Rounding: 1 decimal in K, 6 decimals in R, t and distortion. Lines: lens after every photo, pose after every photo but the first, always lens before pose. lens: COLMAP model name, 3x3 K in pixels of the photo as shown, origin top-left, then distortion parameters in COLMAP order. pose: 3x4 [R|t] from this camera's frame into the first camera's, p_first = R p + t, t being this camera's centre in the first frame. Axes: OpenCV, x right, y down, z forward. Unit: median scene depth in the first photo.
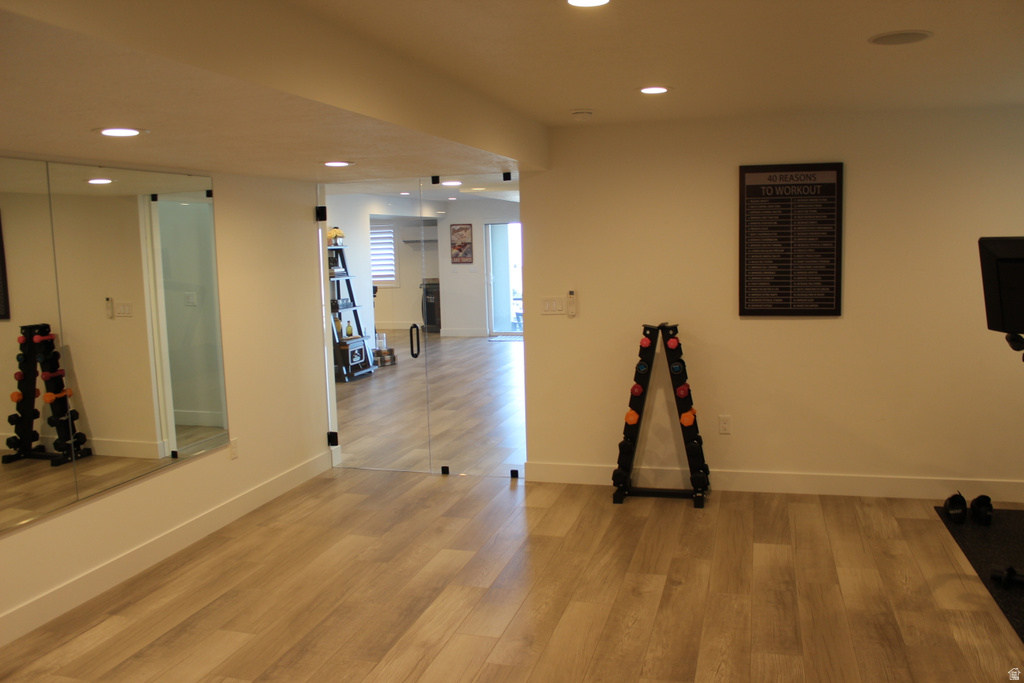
lens RADIAL K [[854.6, 0, 519.3], [0, 854.6, 339.8], [0, 0, 1]] dist [-0.160785, 0.134981]
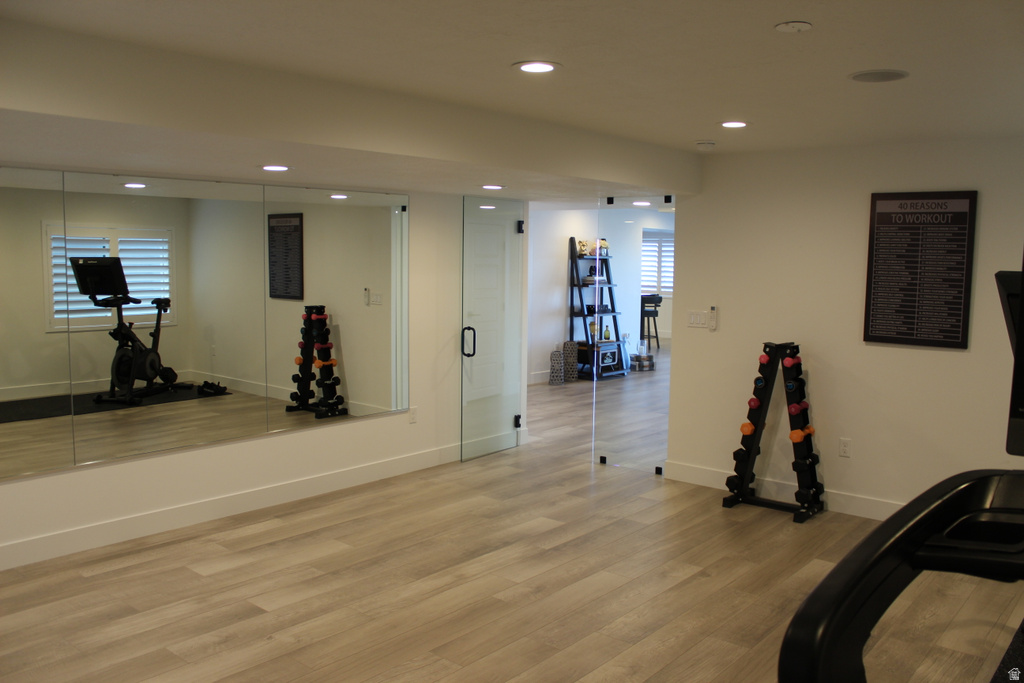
lens RADIAL K [[854.6, 0, 518.0], [0, 854.6, 337.4], [0, 0, 1]] dist [-0.160785, 0.134981]
pose [[0.907827, 0.079351, -0.411768, 0.299187], [-0.086077, 0.996286, 0.002218, 0.000362], [0.410415, 0.033431, 0.911286, -0.079192]]
